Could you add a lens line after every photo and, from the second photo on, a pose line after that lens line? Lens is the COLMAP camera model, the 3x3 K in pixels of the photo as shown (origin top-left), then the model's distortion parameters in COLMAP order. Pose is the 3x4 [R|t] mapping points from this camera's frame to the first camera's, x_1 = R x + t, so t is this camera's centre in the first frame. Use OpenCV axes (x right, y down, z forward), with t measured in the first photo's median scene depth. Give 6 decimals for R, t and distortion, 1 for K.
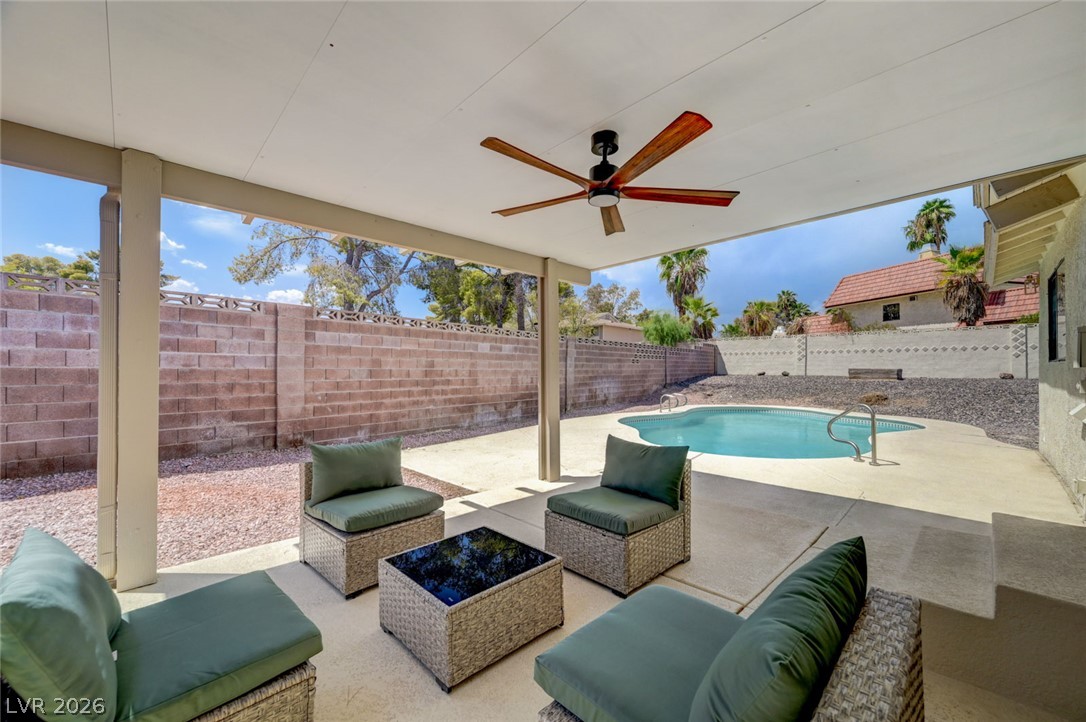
lens RADIAL K [[432.9, 0, 538.3], [0, 432.9, 362.4], [0, 0, 1]] dist [-0.000188, 0.000541]
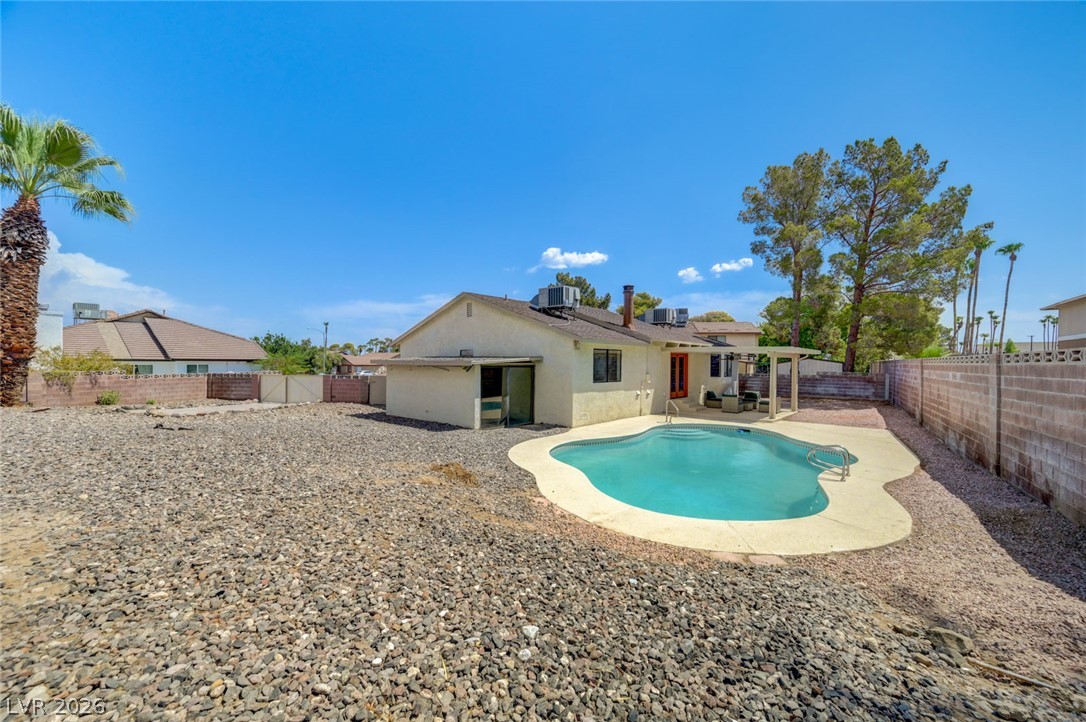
lens RADIAL K [[432.9, 0, 535.6], [0, 432.9, 360.9], [0, 0, 1]] dist [-0.000188, 0.000541]
pose [[-0.999513, -0.018555, -0.025092, 0.503926], [-0.018183, 0.999723, -0.014950, -0.020614], [0.025362, -0.014487, -0.999573, 1.067780]]
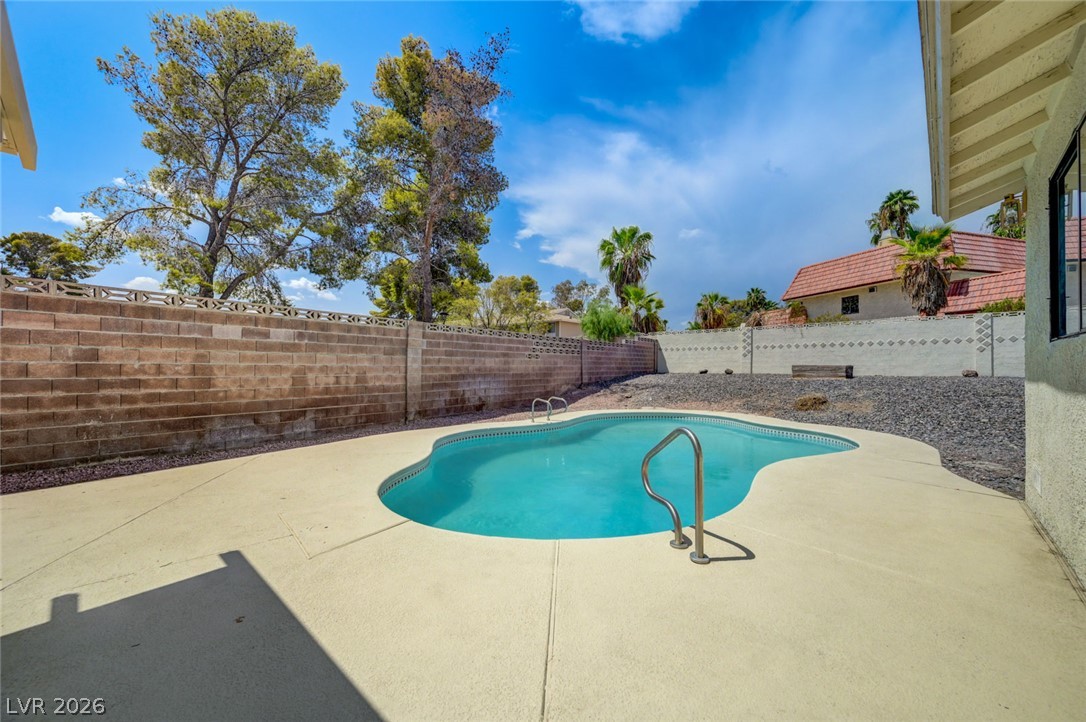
lens RADIAL K [[432.9, 0, 538.4], [0, 432.9, 362.9], [0, 0, 1]] dist [-0.000188, 0.000541]
pose [[0.999162, -0.001709, 0.040903, 0.172061], [0.001637, 0.999997, 0.001784, 0.007123], [-0.040906, -0.001716, 0.999162, 0.159658]]
